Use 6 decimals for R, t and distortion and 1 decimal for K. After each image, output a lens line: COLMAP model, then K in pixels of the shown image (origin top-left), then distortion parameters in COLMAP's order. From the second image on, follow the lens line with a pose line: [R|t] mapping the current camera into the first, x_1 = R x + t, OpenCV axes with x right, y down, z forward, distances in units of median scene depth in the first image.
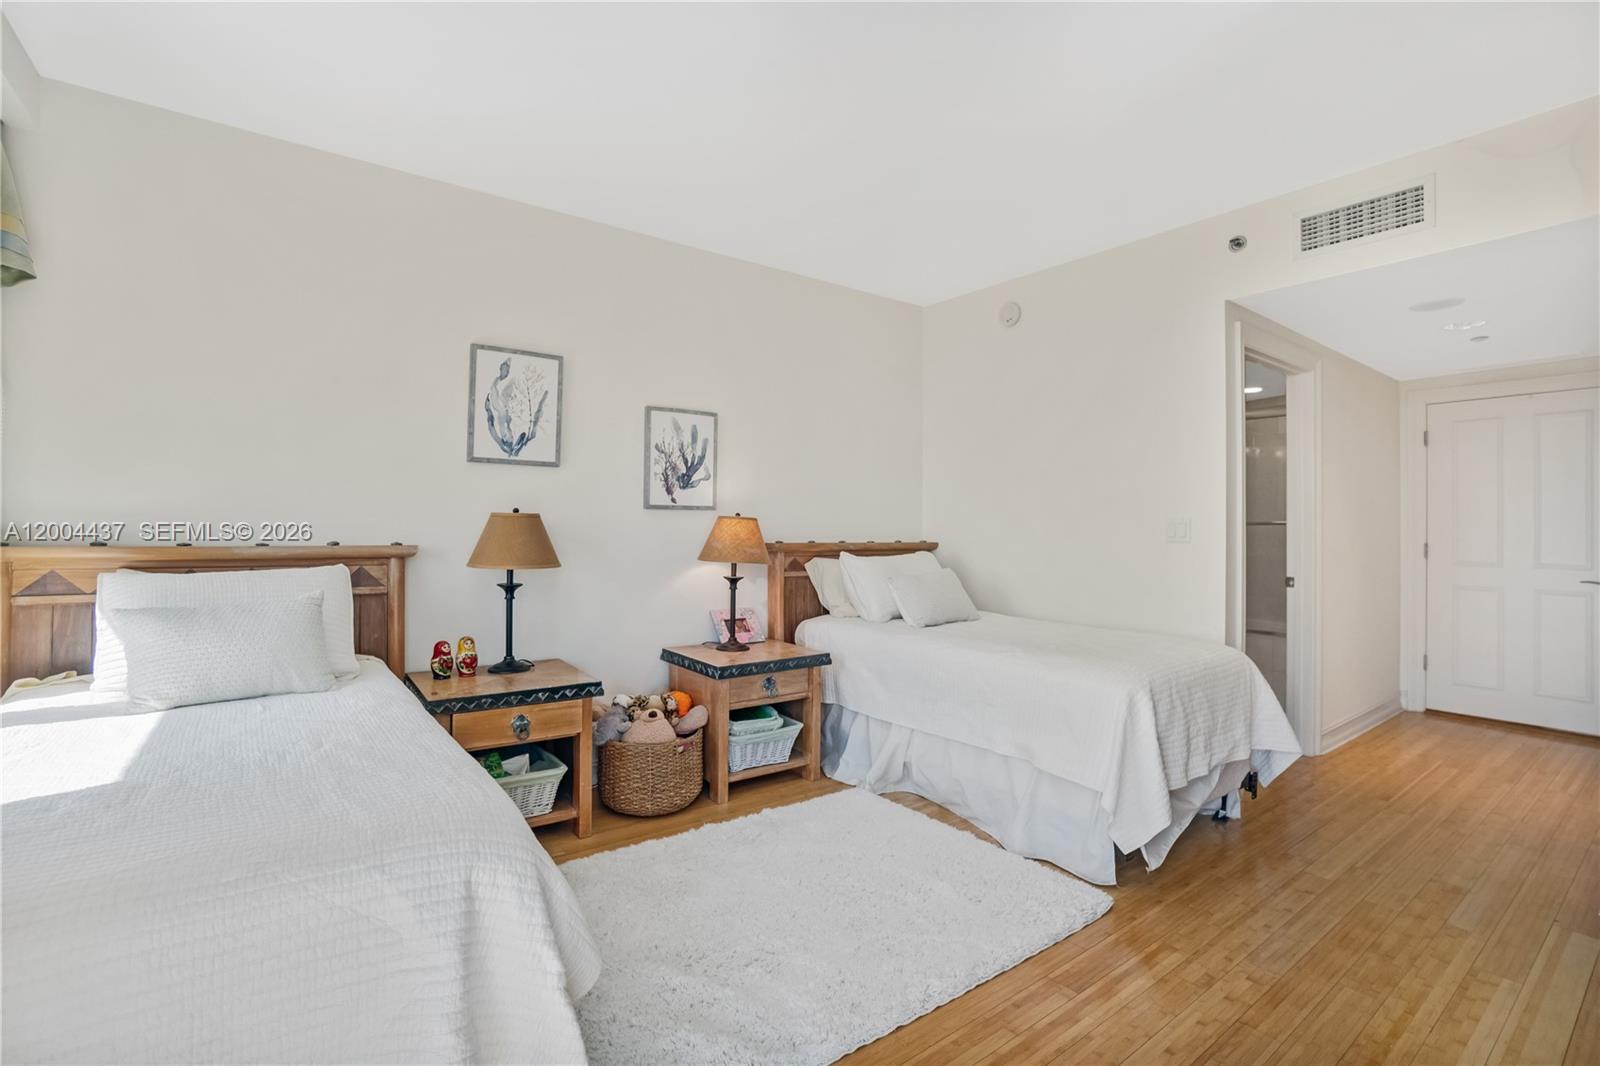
lens RADIAL K [[744.3, 0, 774.1], [0, 744.3, 514.3], [0, 0, 1]] dist [-0.066346, 0.023450]
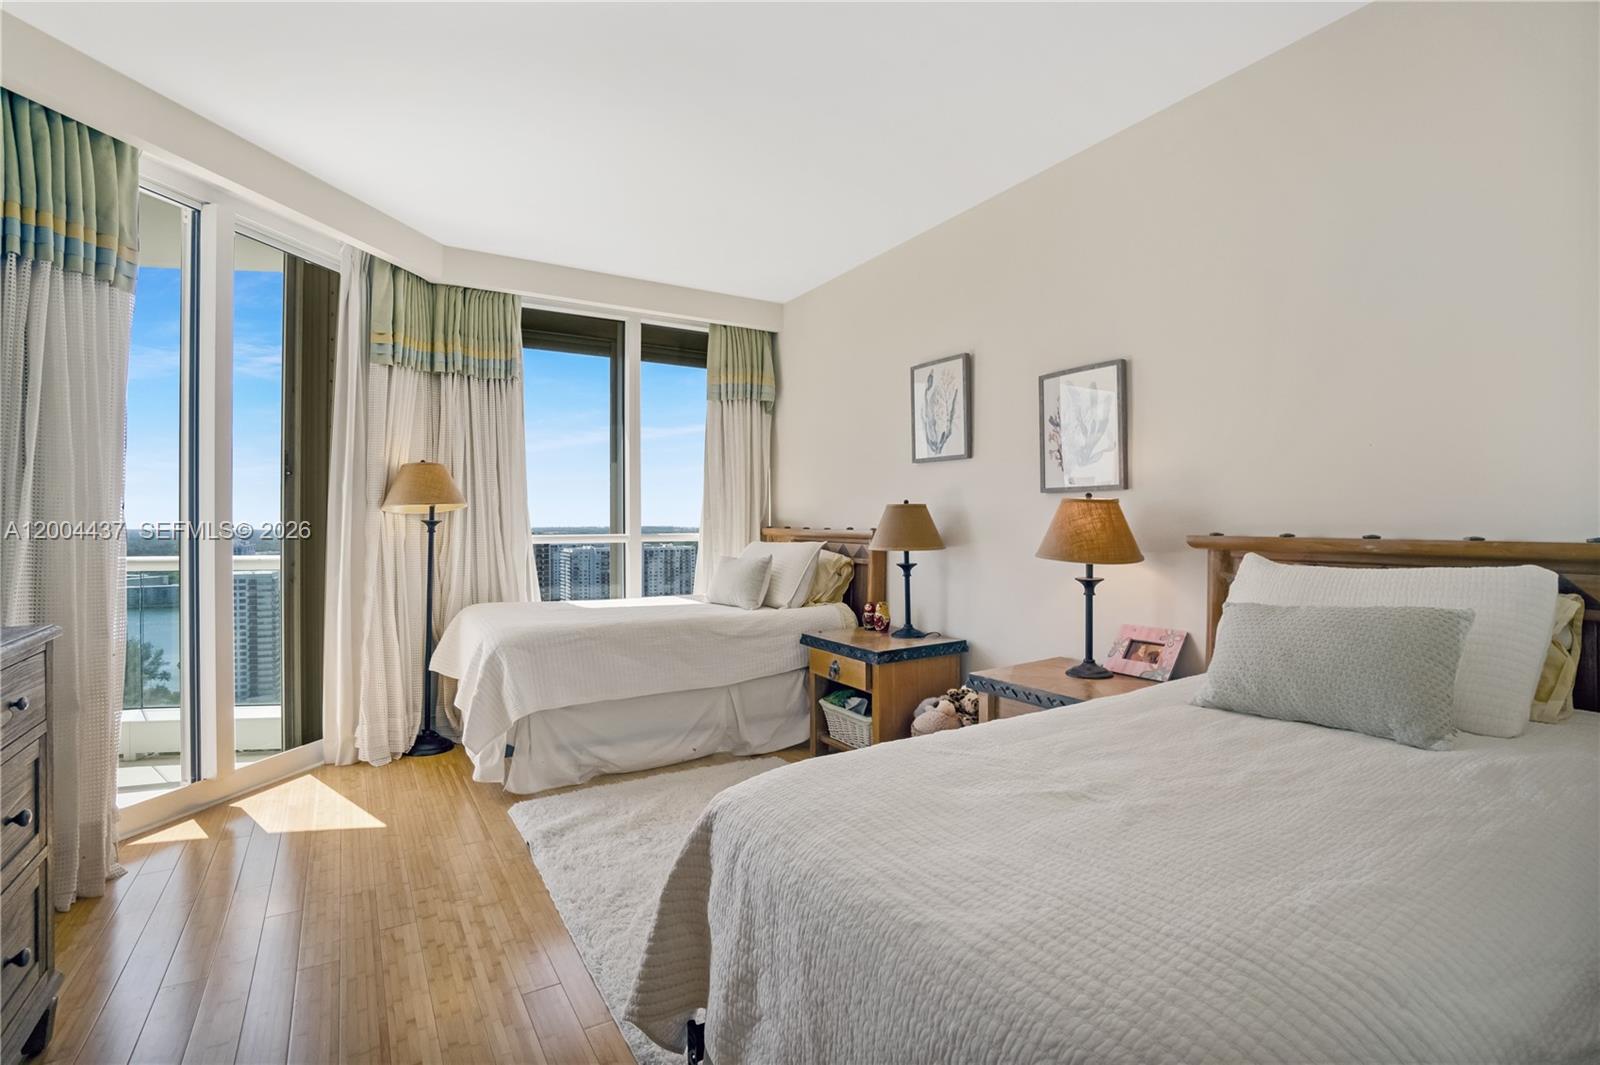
lens RADIAL K [[744.3, 0, 774.1], [0, 744.3, 513.8], [0, 0, 1]] dist [-0.066346, 0.023450]
pose [[-0.094378, -0.029811, -0.995090, 0.809553], [-0.000376, 0.999553, -0.029909, 0.048378], [0.995536, -0.002448, -0.094347, 0.857990]]
